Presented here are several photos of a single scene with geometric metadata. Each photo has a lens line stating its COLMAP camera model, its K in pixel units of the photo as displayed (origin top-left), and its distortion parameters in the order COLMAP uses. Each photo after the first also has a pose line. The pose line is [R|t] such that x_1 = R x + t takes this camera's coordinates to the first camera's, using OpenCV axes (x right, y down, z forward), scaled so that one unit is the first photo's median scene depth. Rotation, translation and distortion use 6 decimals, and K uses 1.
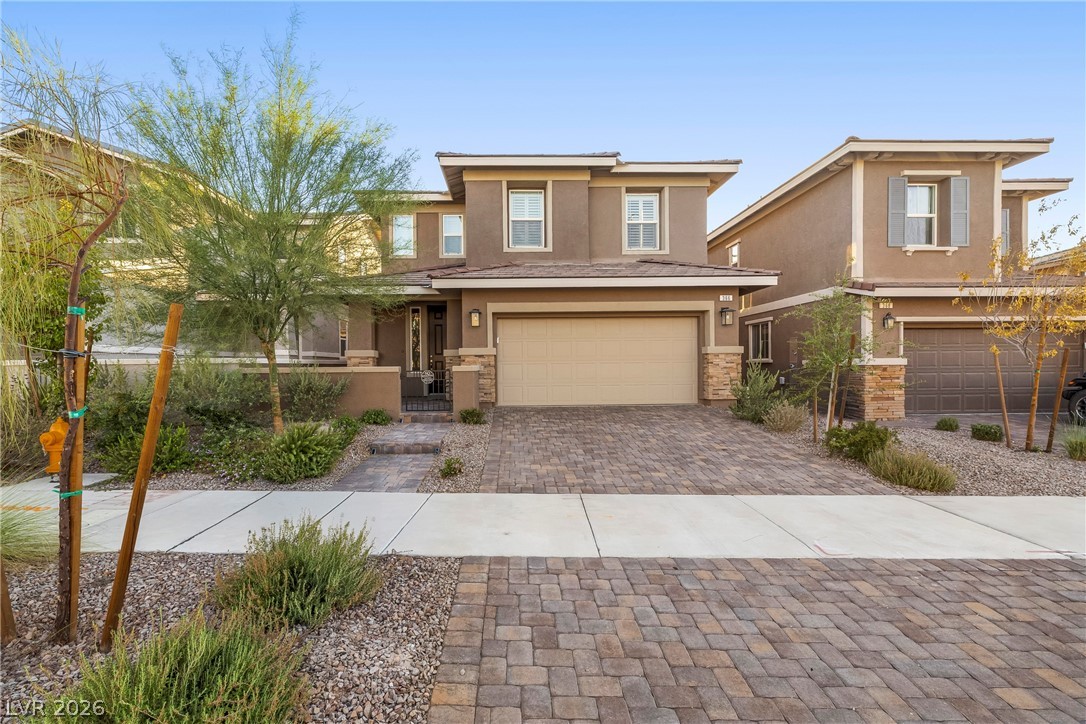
lens RADIAL K [[488.8, 0, 540.4], [0, 488.8, 360.5], [0, 0, 1]] dist [-0.007550, 0.002081]
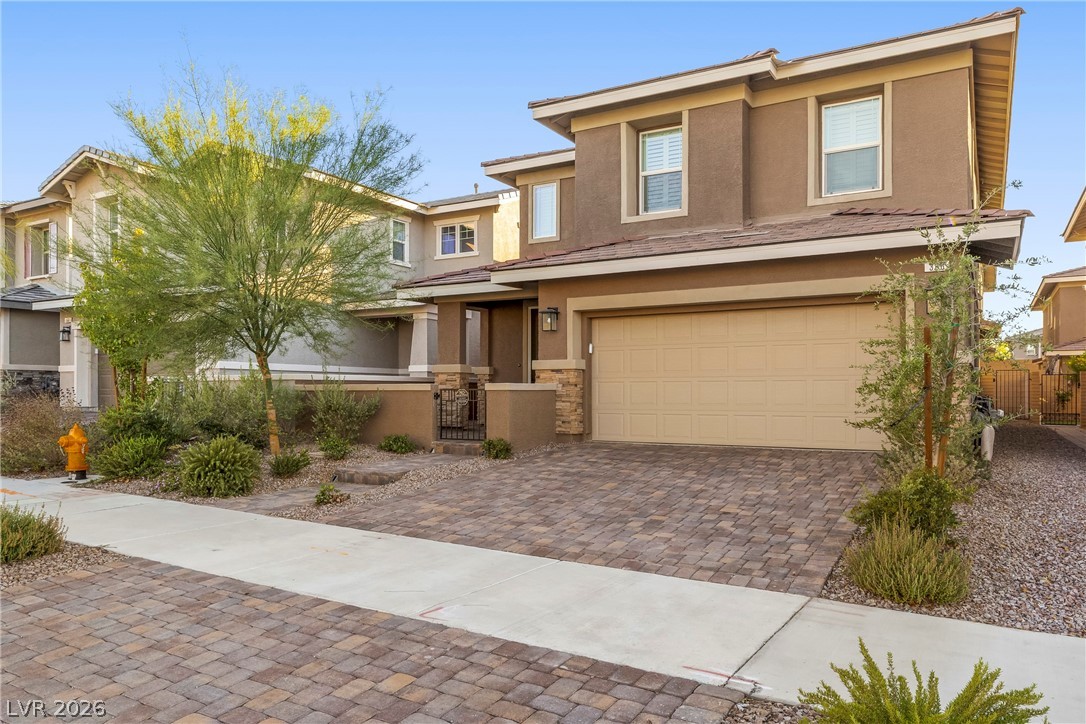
lens RADIAL K [[751.4, 0, 542.3], [0, 751.4, 366.3], [0, 0, 1]] dist [0.000221, 0.003828]
pose [[0.857636, -0.008262, -0.514191, 0.514369], [-0.001577, 0.999824, -0.018697, 0.006397], [0.514255, 0.016847, 0.857472, 0.018782]]
